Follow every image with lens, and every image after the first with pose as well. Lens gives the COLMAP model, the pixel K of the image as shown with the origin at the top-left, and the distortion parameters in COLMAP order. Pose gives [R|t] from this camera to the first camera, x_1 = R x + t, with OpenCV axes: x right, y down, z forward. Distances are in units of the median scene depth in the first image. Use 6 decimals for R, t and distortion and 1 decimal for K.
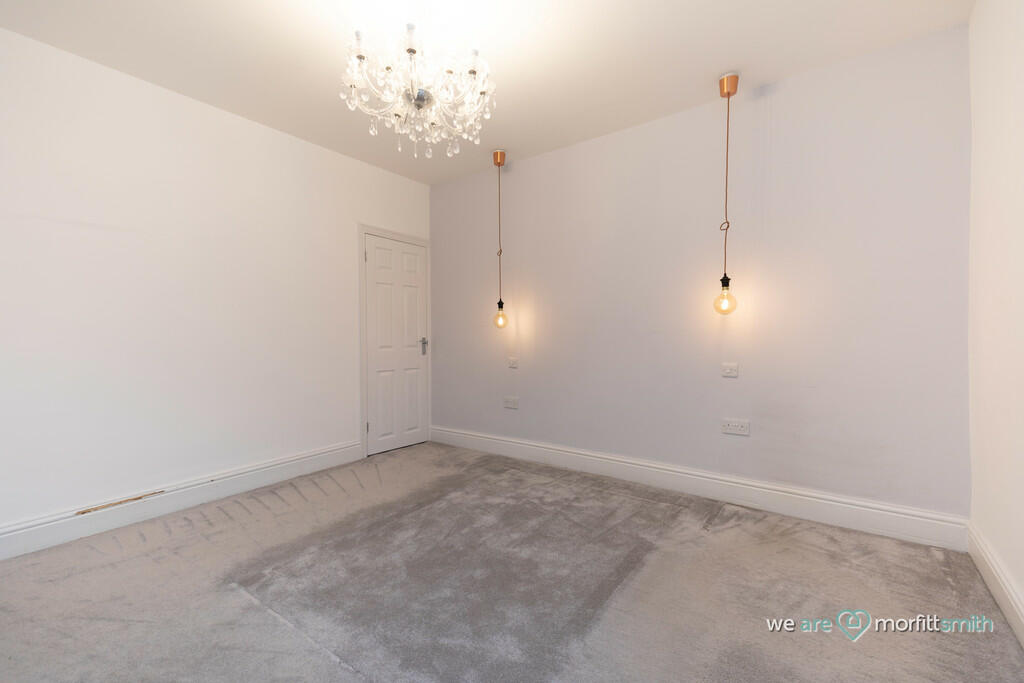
lens RADIAL K [[447.4, 0, 506.3], [0, 447.4, 338.5], [0, 0, 1]] dist [0.057983, -0.014185]
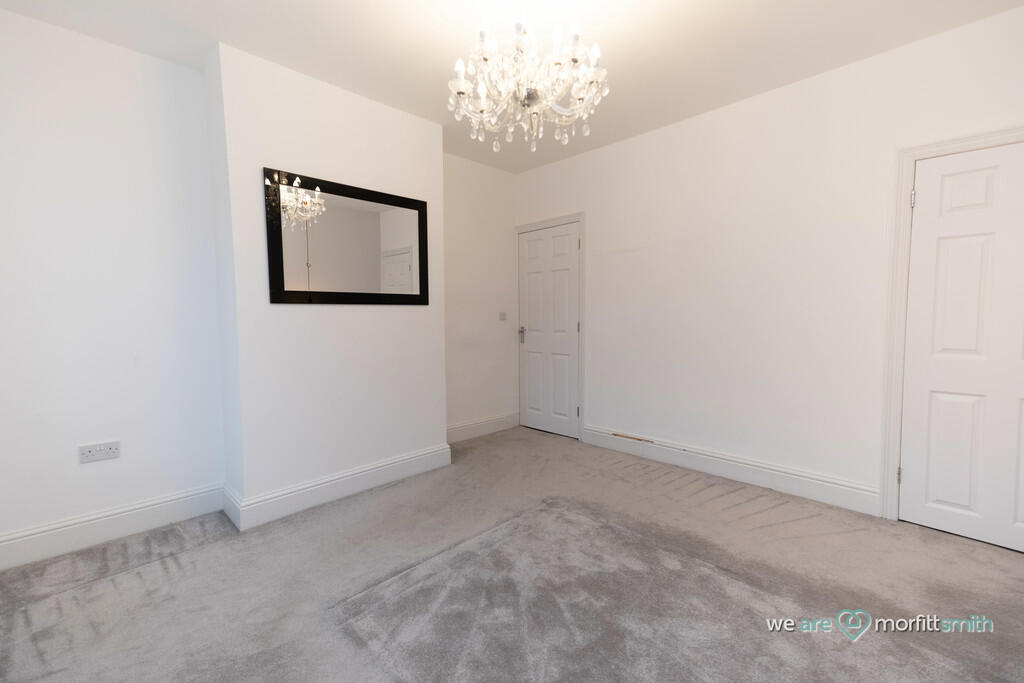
lens RADIAL K [[447.4, 0, 506.3], [0, 447.4, 338.5], [0, 0, 1]] dist [0.057983, -0.014185]
pose [[-0.145577, 0.057219, -0.987691, 0.576797], [-0.018321, 0.997999, 0.060517, -0.028713], [0.989177, 0.026905, -0.144238, 0.812108]]
